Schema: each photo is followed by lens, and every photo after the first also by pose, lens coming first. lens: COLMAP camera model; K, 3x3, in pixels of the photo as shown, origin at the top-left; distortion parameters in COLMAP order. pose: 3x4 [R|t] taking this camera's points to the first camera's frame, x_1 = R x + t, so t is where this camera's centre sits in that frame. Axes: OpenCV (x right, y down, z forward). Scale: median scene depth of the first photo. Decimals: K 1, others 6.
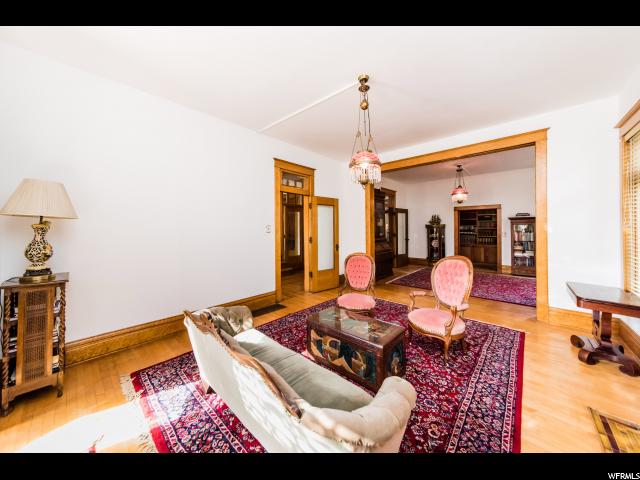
lens RADIAL K [[227.4, 0, 319.8], [0, 227.4, 230.1], [0, 0, 1]] dist [0.000228, 0.000058]
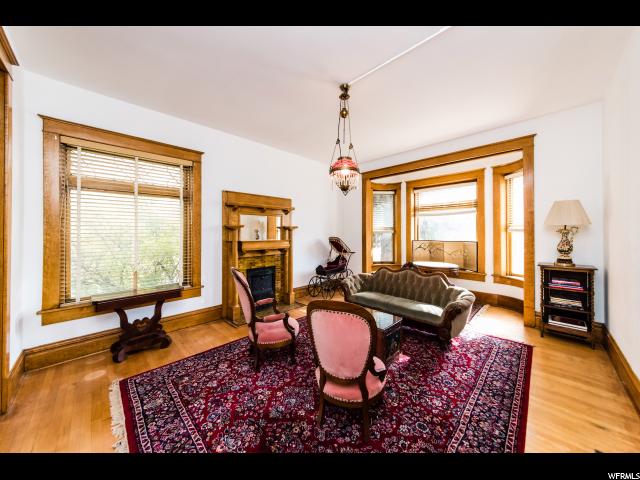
lens RADIAL K [[227.4, 0, 319.8], [0, 227.4, 230.1], [0, 0, 1]] dist [0.000228, 0.000058]
pose [[-0.998580, 0.010111, 0.052306, 0.108866], [0.010314, 0.999940, 0.003598, -0.010942], [-0.052267, 0.004133, -0.998625, 0.854042]]
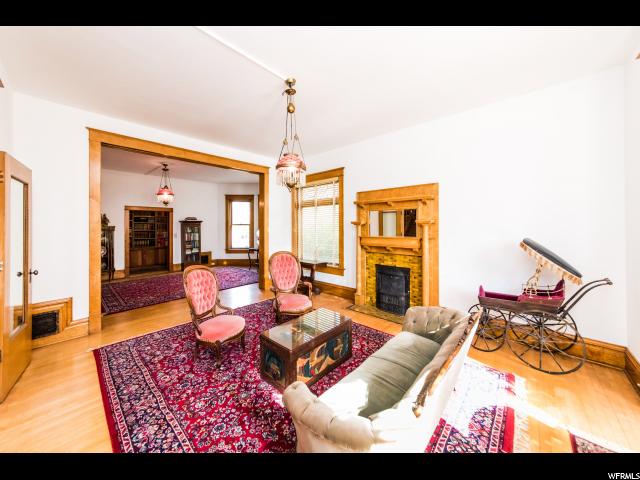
lens RADIAL K [[230.8, 0, 311.6], [0, 230.8, 225.6], [0, 0, 1]] dist [-0.000203, 0.000010]
pose [[0.022055, 0.009718, 0.999710, -0.343032], [0.016628, 0.999811, -0.010086, -0.008570], [-0.999618, 0.016846, 0.021889, 0.374769]]
